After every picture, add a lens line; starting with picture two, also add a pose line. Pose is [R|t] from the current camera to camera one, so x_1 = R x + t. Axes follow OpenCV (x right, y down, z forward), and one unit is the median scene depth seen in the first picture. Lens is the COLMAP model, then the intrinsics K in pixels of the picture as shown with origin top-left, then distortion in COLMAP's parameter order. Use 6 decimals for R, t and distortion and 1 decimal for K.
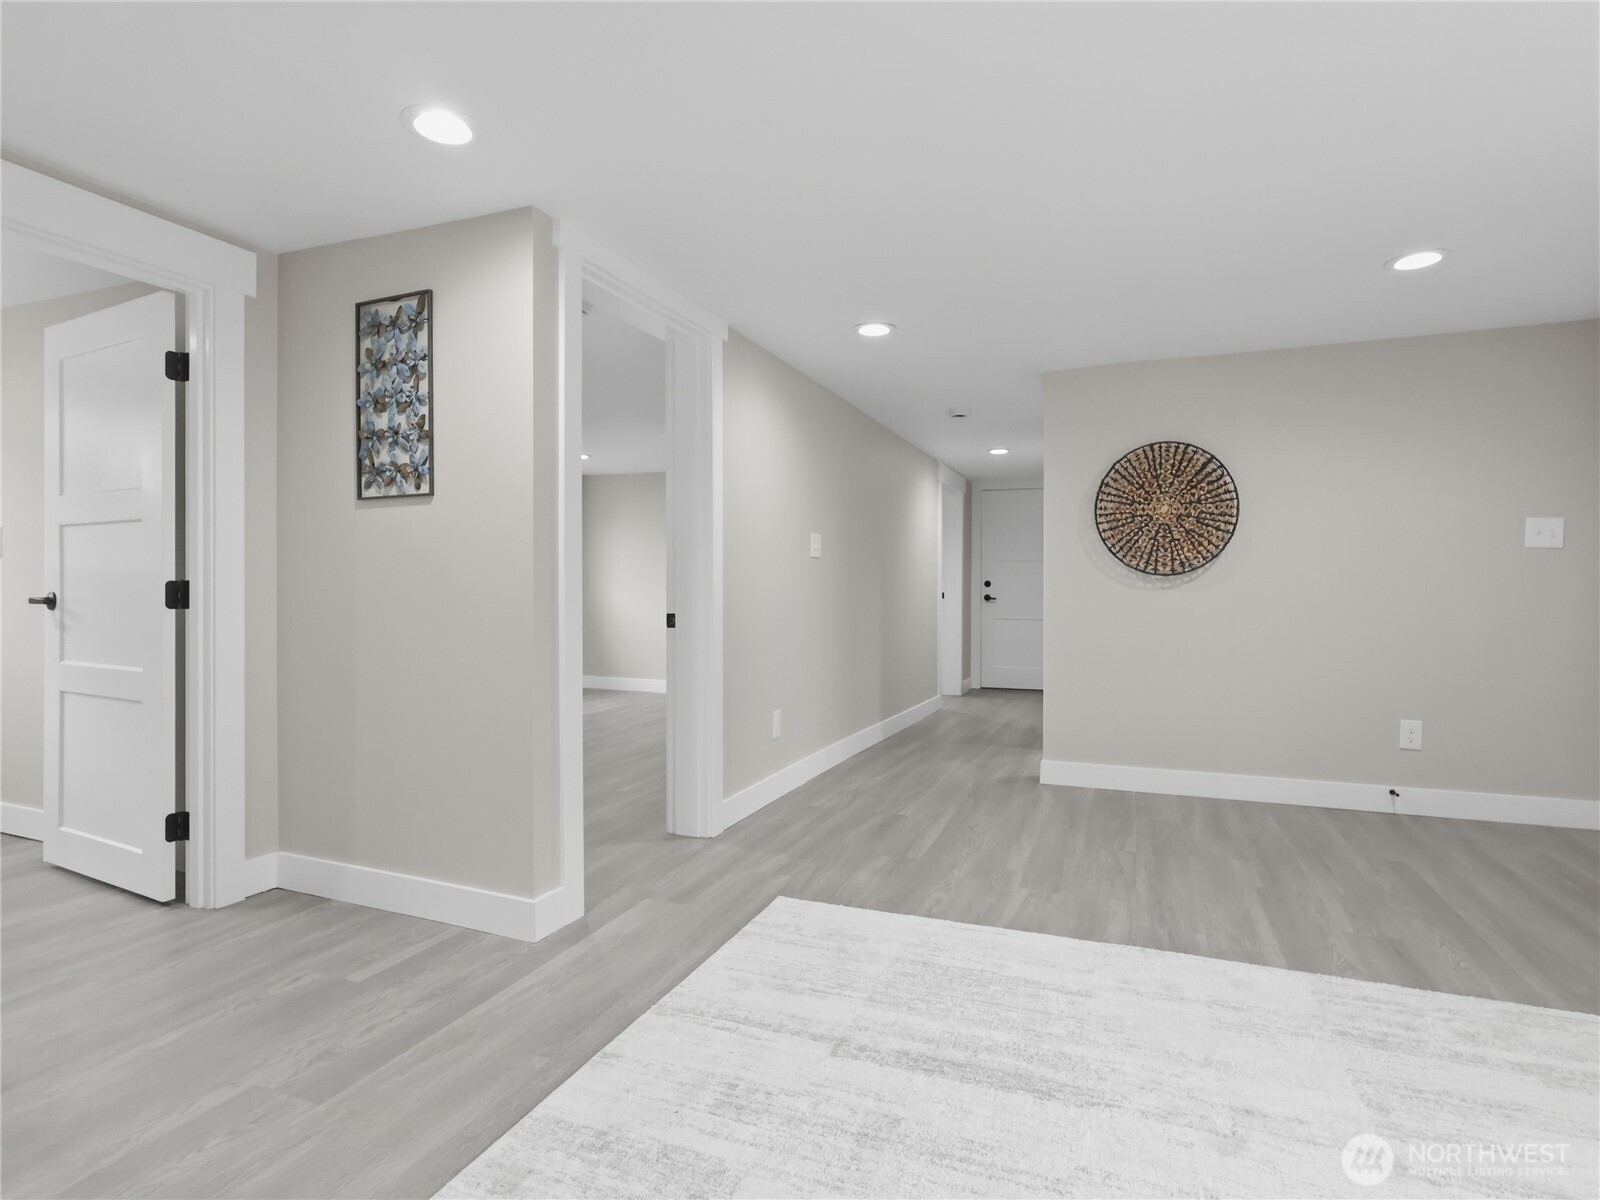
lens RADIAL K [[840.8, 0, 796.2], [0, 840.8, 585.6], [0, 0, 1]] dist [-0.002623, 0.000191]
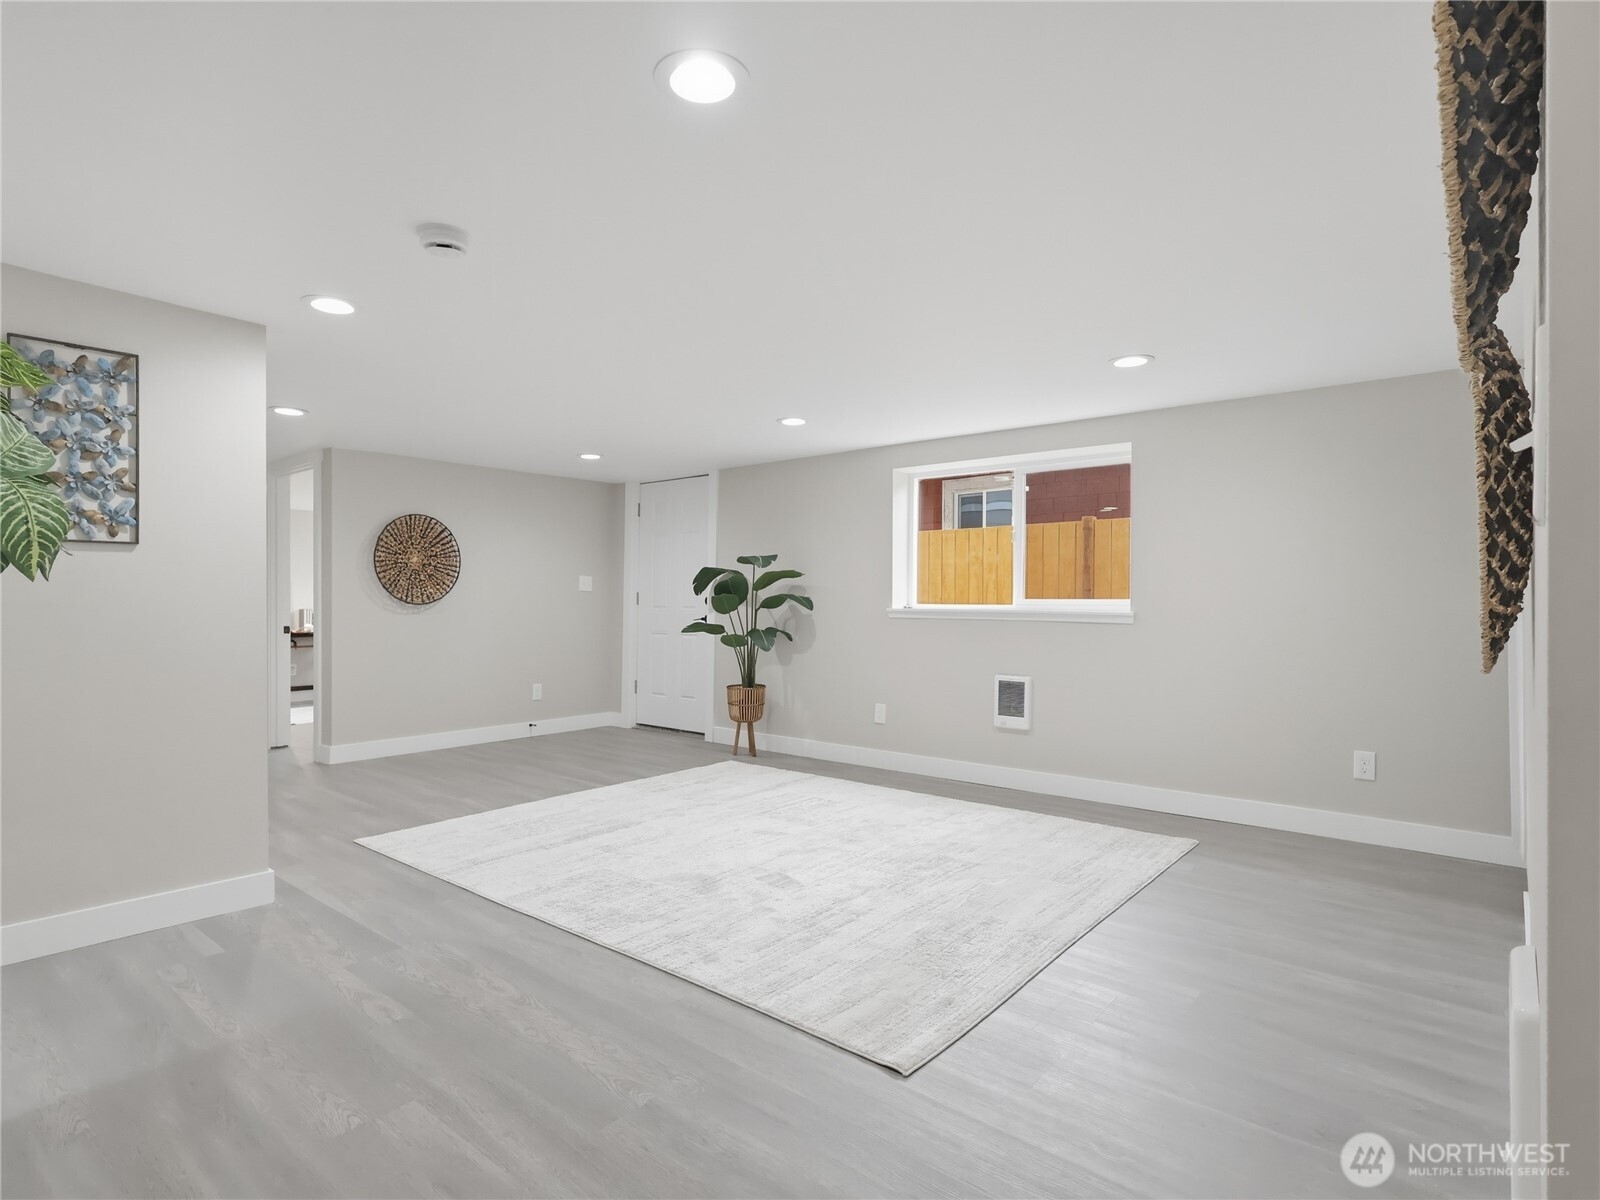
lens RADIAL K [[861.5, 0, 802.0], [0, 861.5, 589.6], [0, 0, 1]] dist [-0.001284, -0.000497]
pose [[0.300009, 0.011107, 0.953872, -1.208507], [-0.006608, 0.999932, -0.009566, -0.042295], [-0.953914, -0.003433, 0.300062, -0.152672]]
